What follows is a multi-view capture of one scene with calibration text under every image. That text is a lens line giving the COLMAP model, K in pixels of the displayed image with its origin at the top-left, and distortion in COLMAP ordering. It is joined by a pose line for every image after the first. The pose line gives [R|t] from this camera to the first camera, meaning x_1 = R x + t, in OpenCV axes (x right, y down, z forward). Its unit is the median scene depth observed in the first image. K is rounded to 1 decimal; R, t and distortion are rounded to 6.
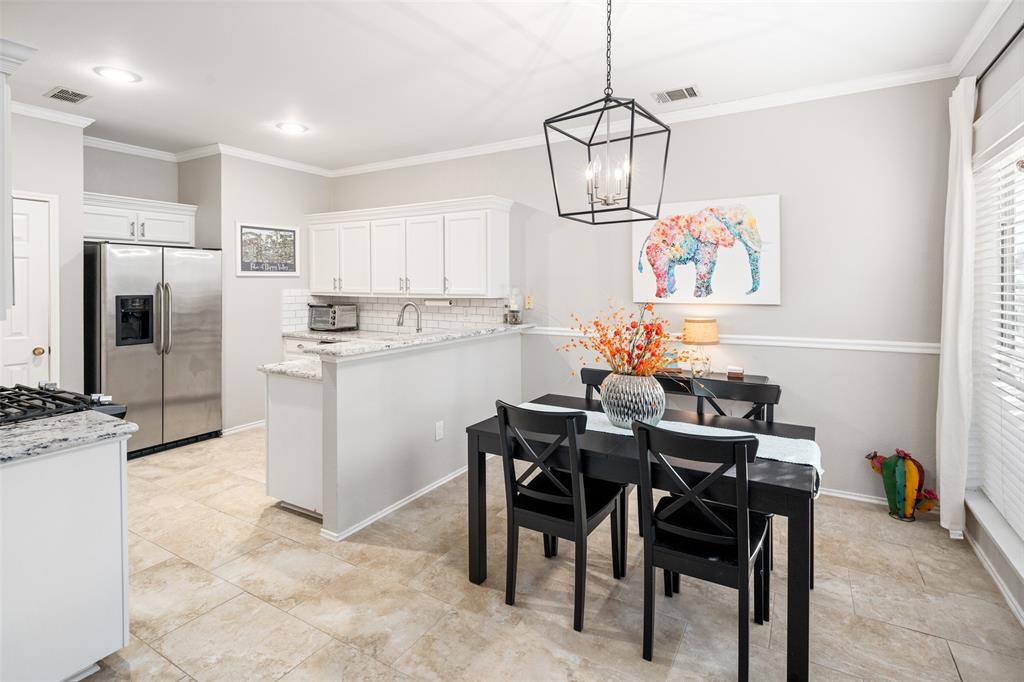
lens RADIAL K [[500.0, 0, 506.5], [0, 500.0, 289.9], [0, 0, 1]] dist [0.004618, -0.003157]
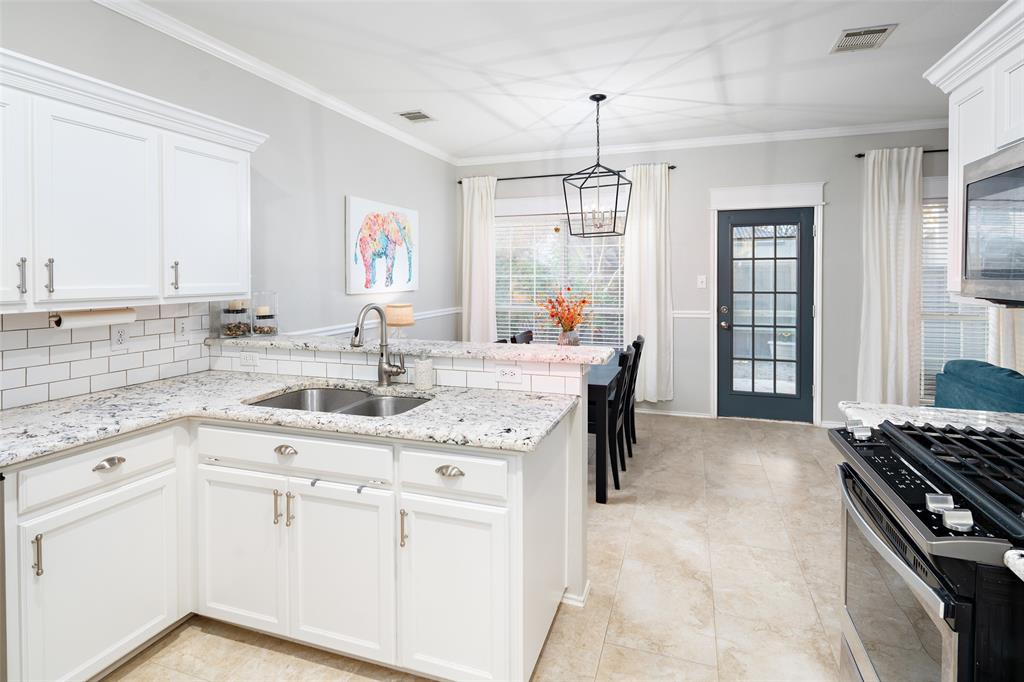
lens RADIAL K [[500.0, 0, 513.3], [0, 500.0, 283.9], [0, 0, 1]] dist [0.004618, -0.003157]
pose [[-0.195321, -0.016176, 0.980606, -0.687825], [0.013872, 0.999718, 0.019254, -0.008592], [-0.980641, 0.017364, -0.195041, 0.788151]]
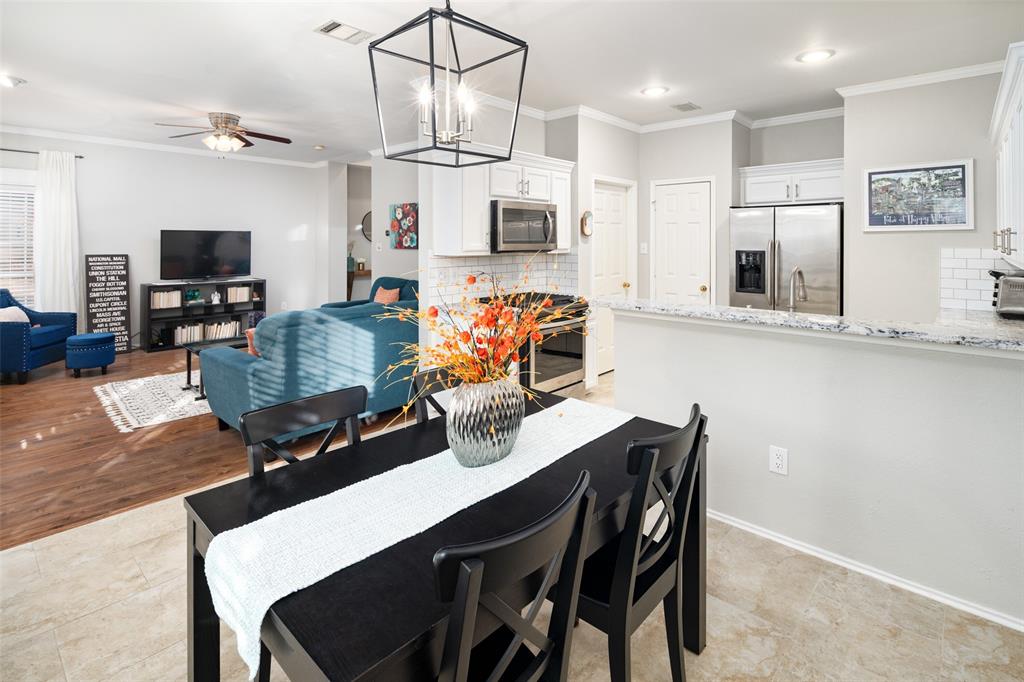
lens RADIAL K [[500.0, 0, 510.3], [0, 500.0, 241.1], [0, 0, 1]] dist [0.004618, -0.003157]
pose [[-0.185199, 0.000431, -0.982701, 0.472903], [-0.010758, 0.999939, 0.002466, -0.007318], [0.982642, 0.011028, -0.185183, 0.611539]]
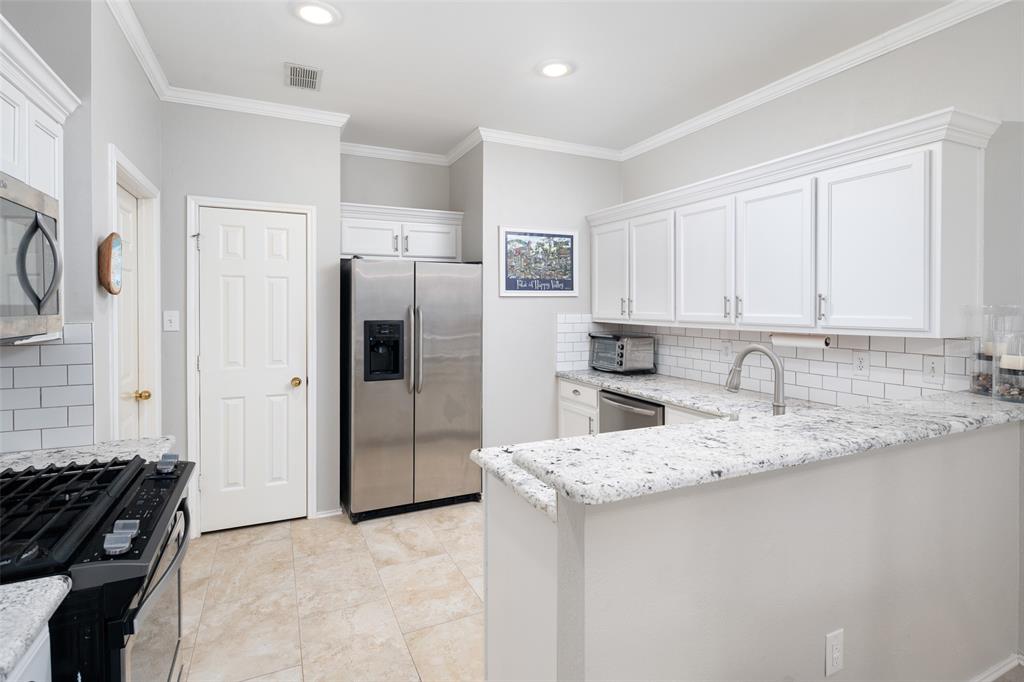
lens RADIAL K [[500.0, 0, 509.5], [0, 500.0, 309.3], [0, 0, 1]] dist [0.004618, -0.003157]
pose [[0.831357, 0.002774, -0.555732, -0.102986], [-0.006609, 0.999966, -0.004896, -0.004624], [0.555700, 0.007744, 0.831347, 0.395051]]
